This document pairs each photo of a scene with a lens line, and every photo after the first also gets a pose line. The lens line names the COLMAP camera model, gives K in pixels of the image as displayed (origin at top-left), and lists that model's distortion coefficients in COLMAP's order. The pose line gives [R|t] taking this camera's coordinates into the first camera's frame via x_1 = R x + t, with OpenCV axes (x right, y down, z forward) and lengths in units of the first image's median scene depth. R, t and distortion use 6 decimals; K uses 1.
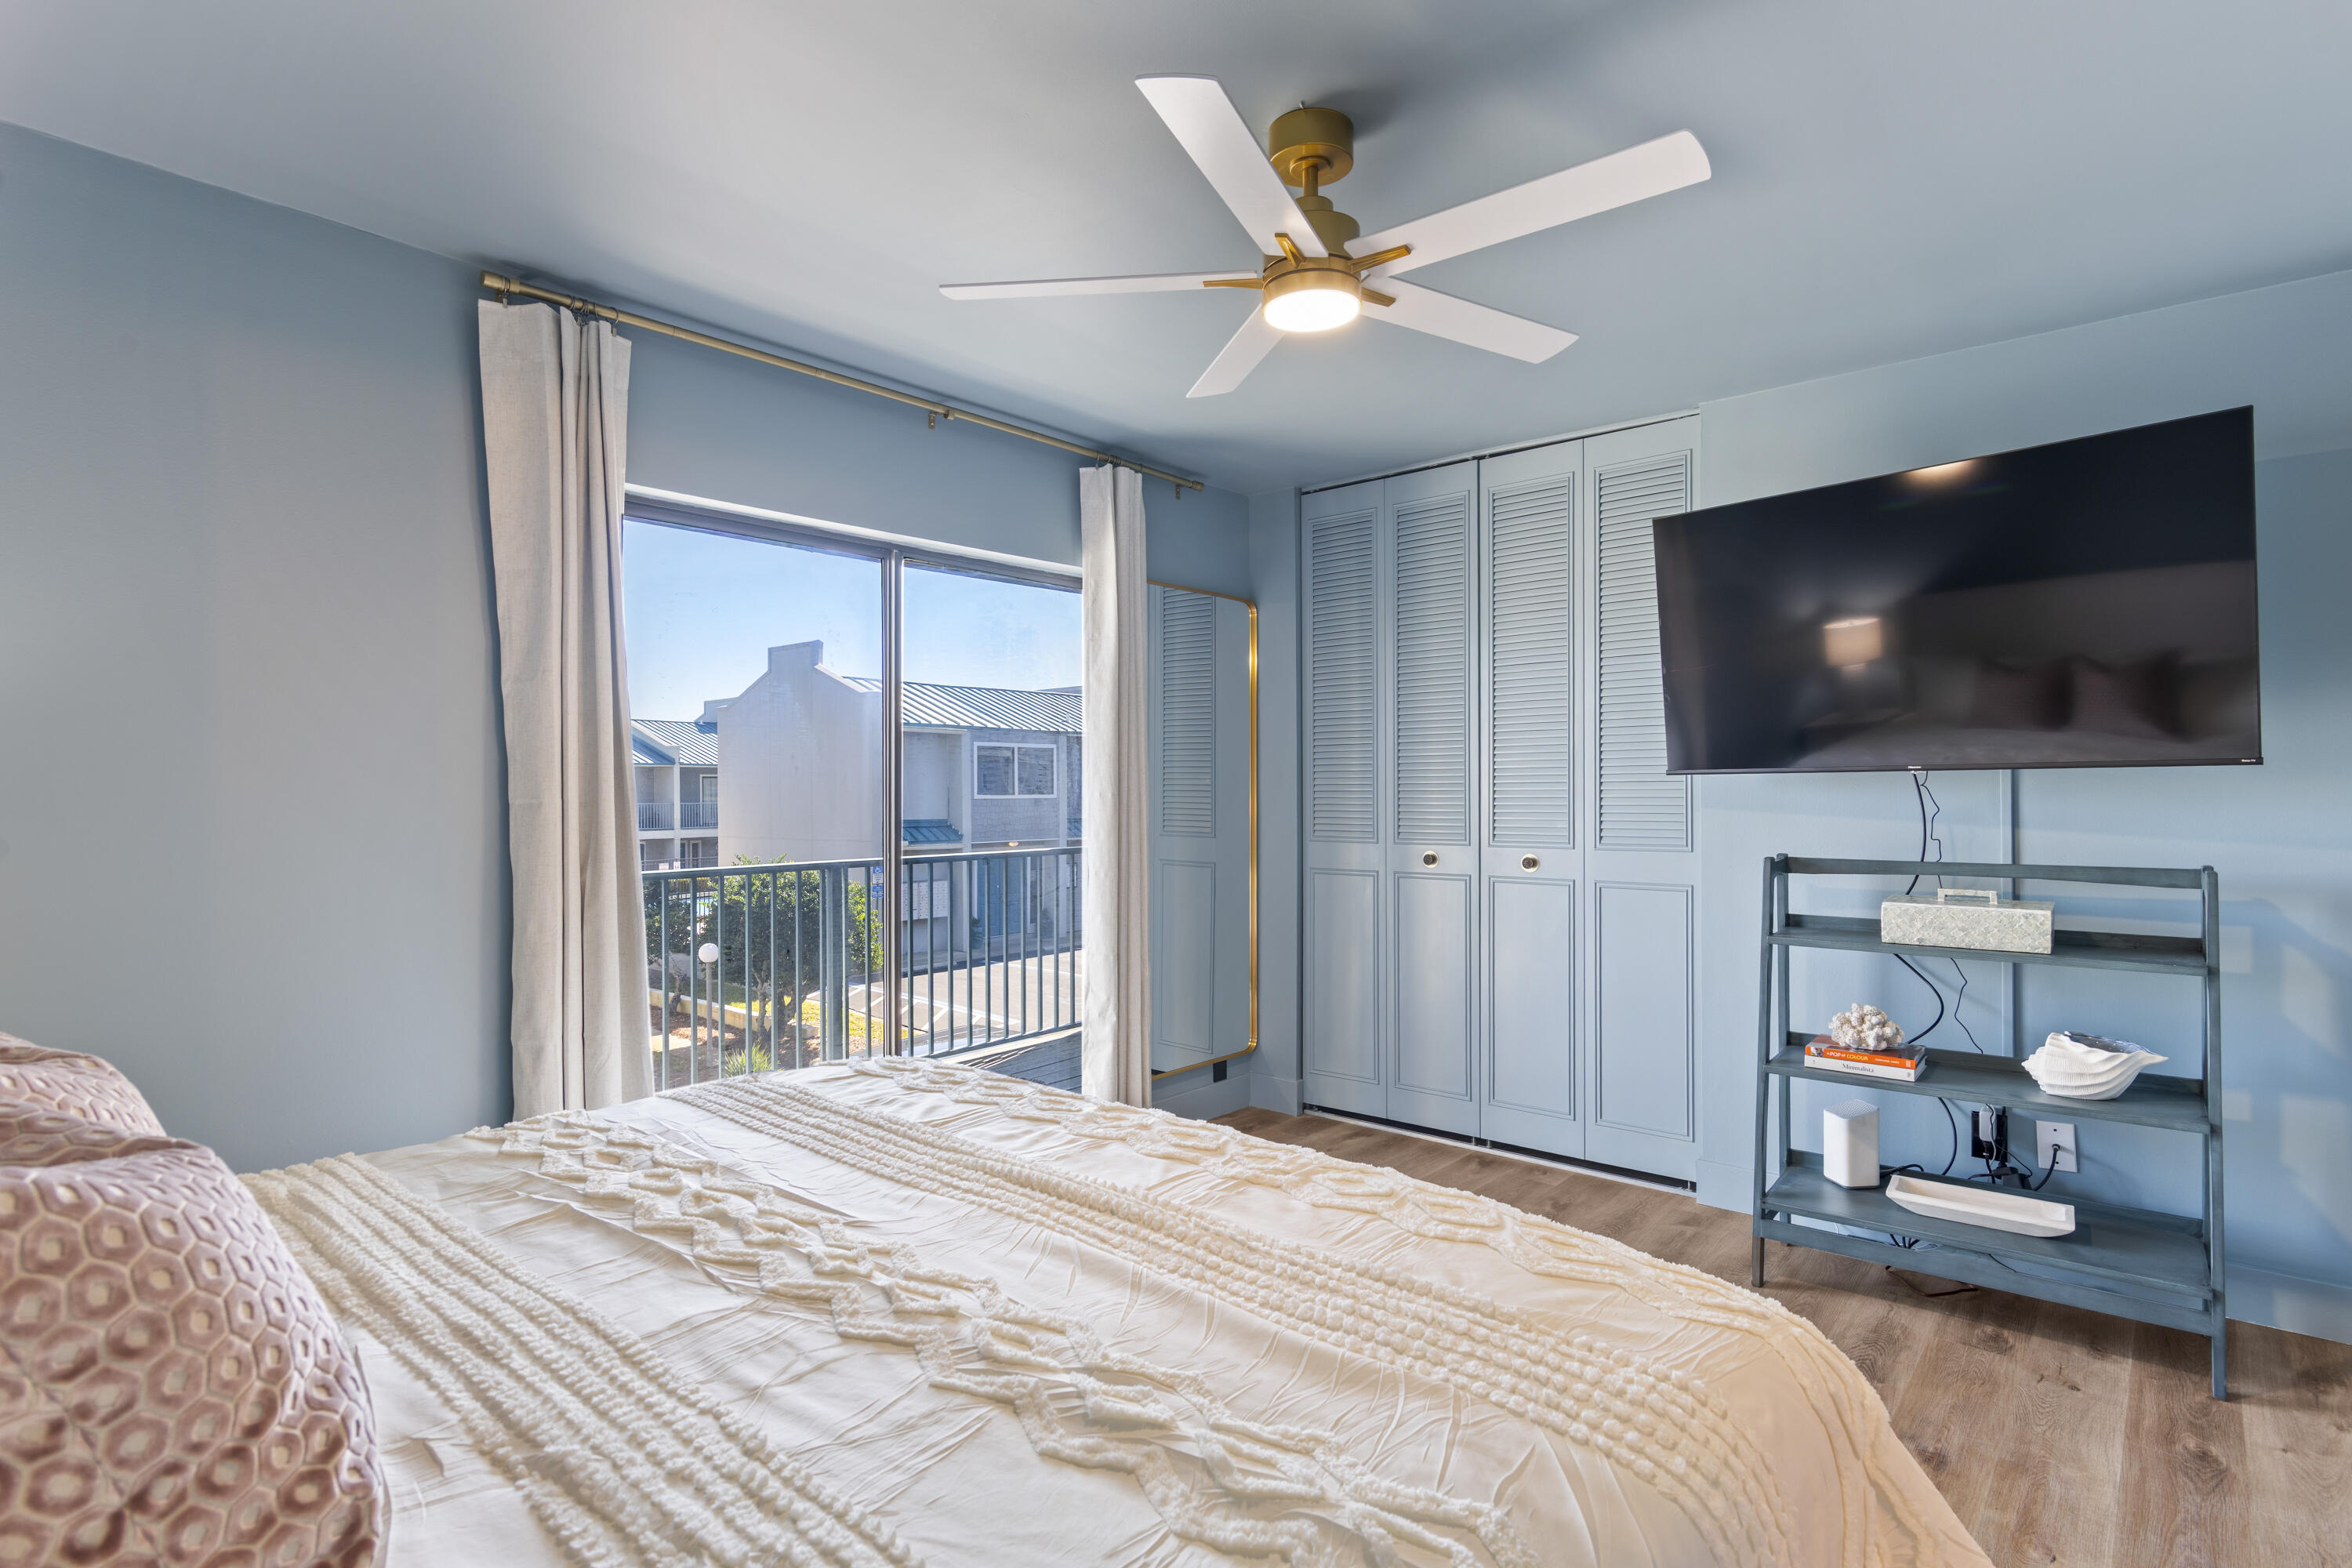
lens RADIAL K [[1144.6, 0, 1167.2], [0, 1144.6, 786.3], [0, 0, 1]] dist [0.003578, 0.000205]
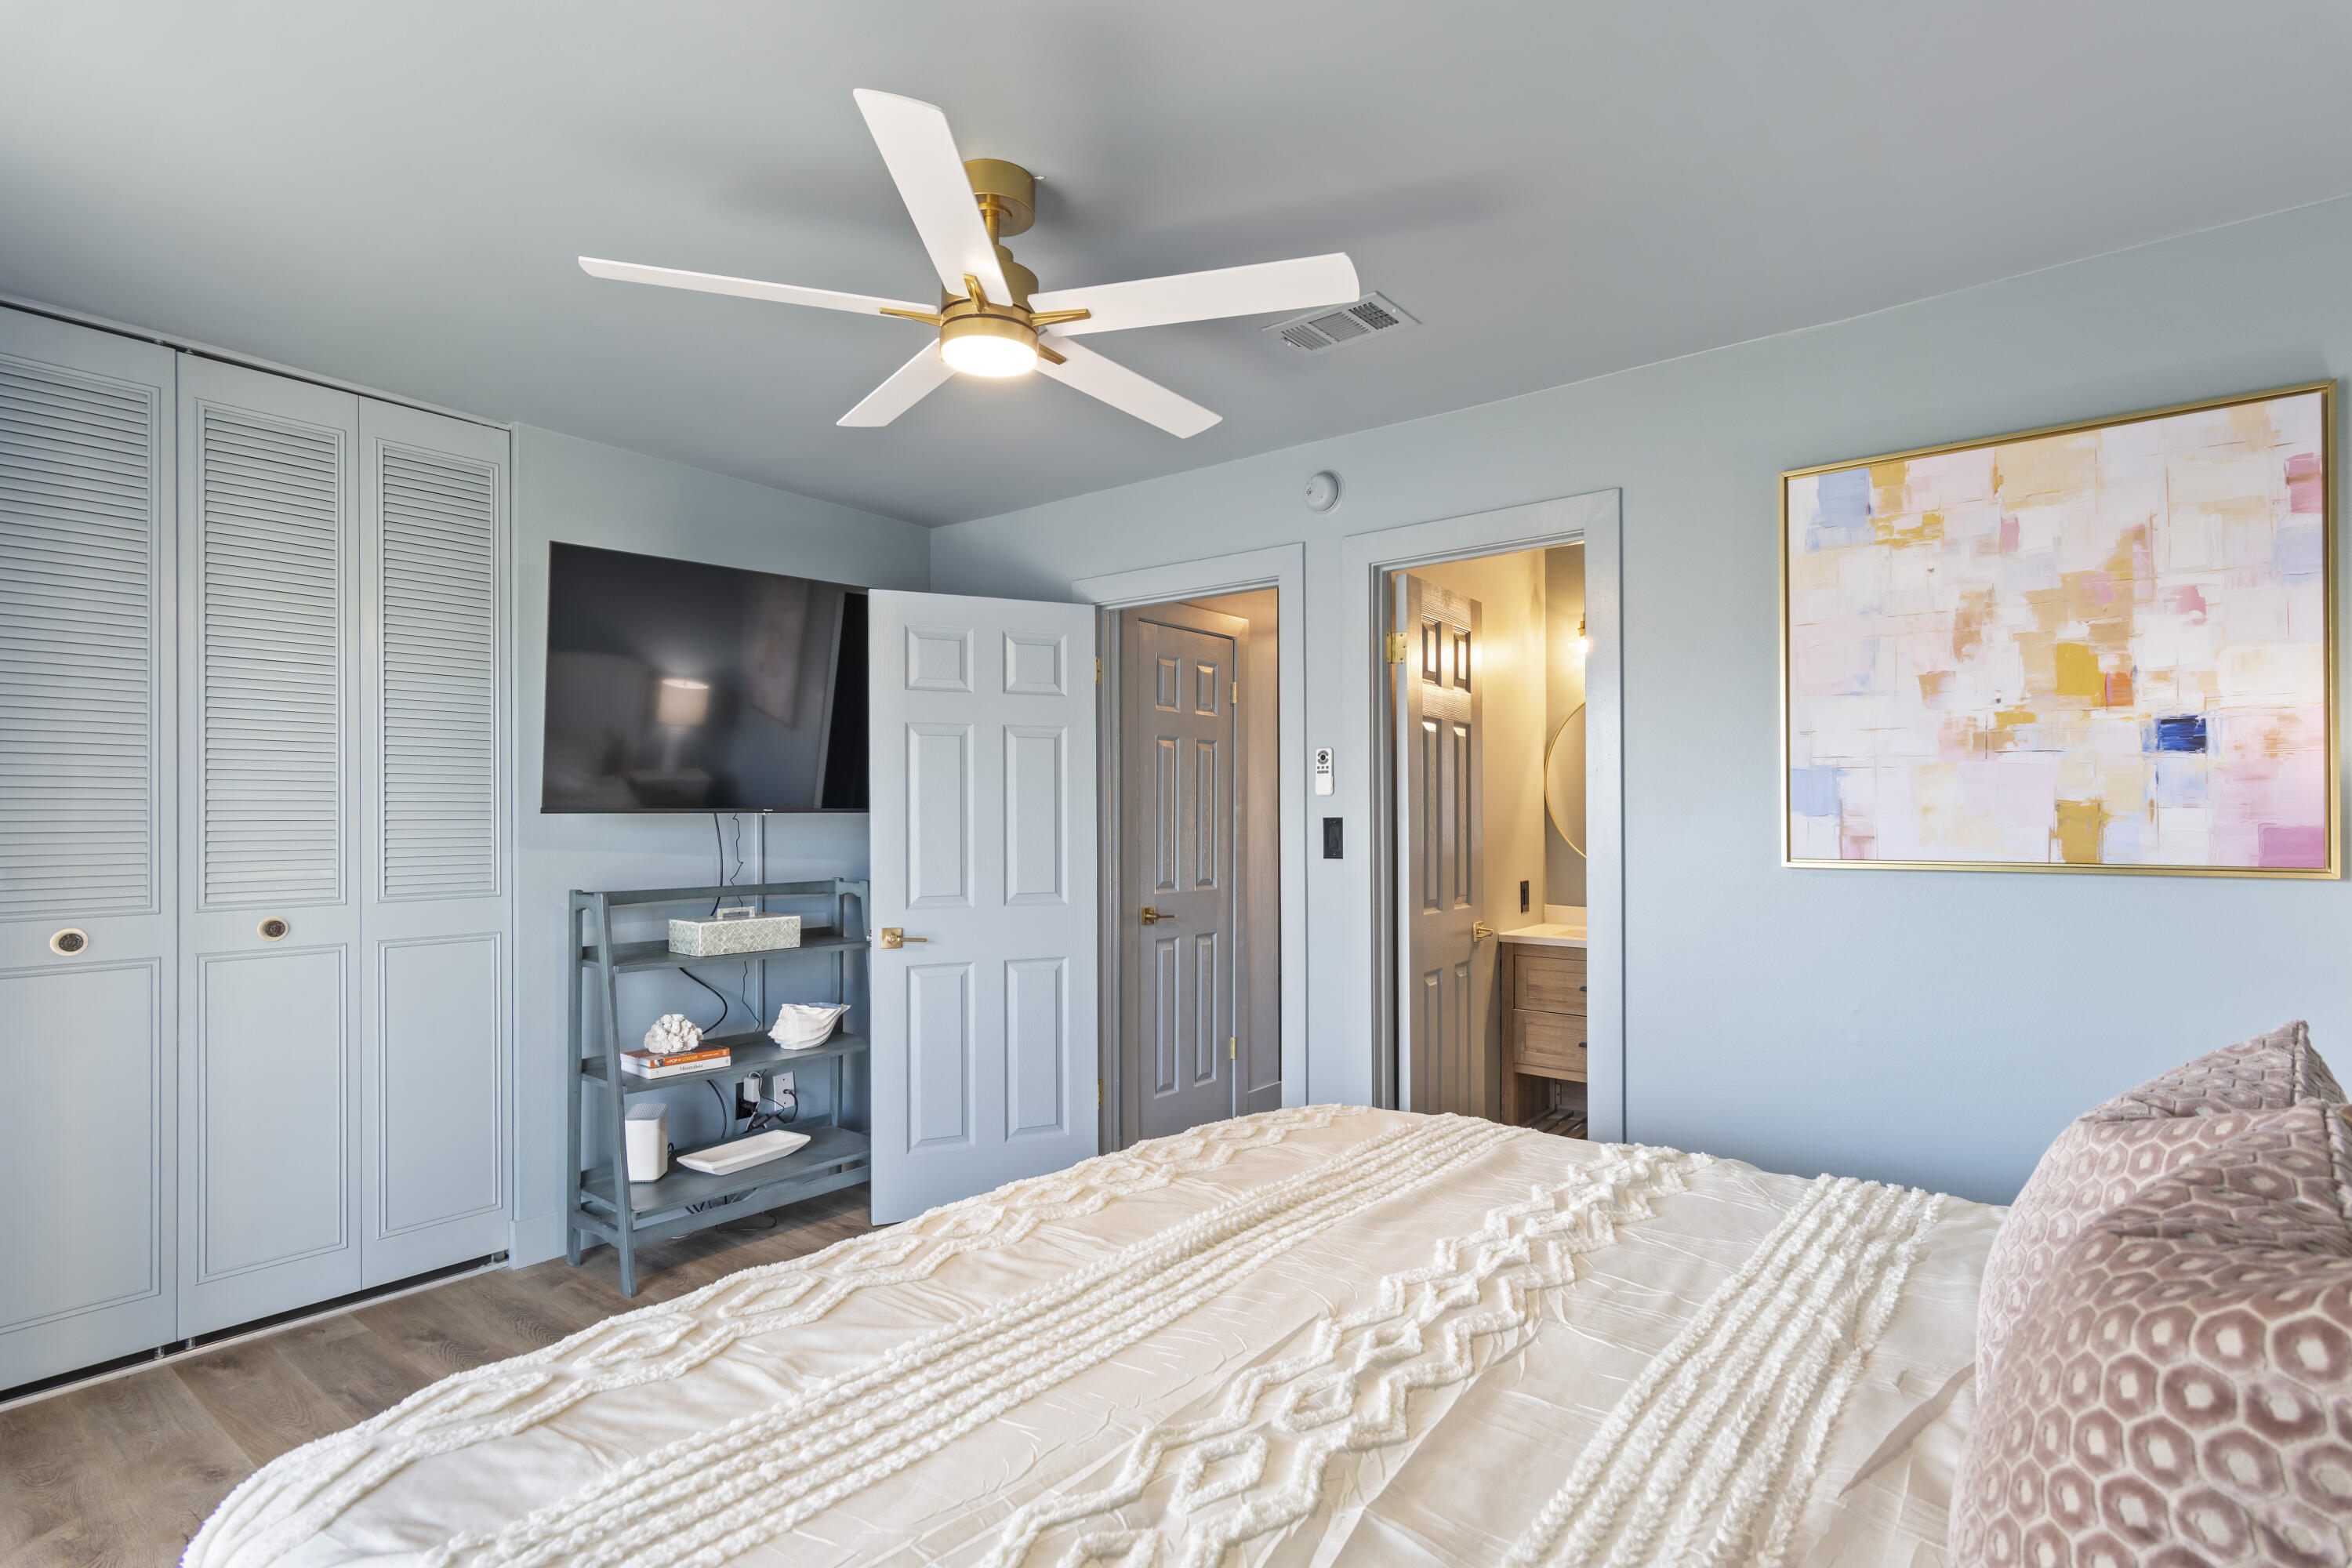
lens RADIAL K [[1144.6, 0, 1174.9], [0, 1144.6, 801.2], [0, 0, 1]] dist [0.003578, 0.000205]
pose [[-0.036013, 0.019261, 0.999166, -0.593807], [0.000120, 0.999814, -0.019269, -0.001304], [-0.999351, -0.000574, -0.036008, 0.585525]]
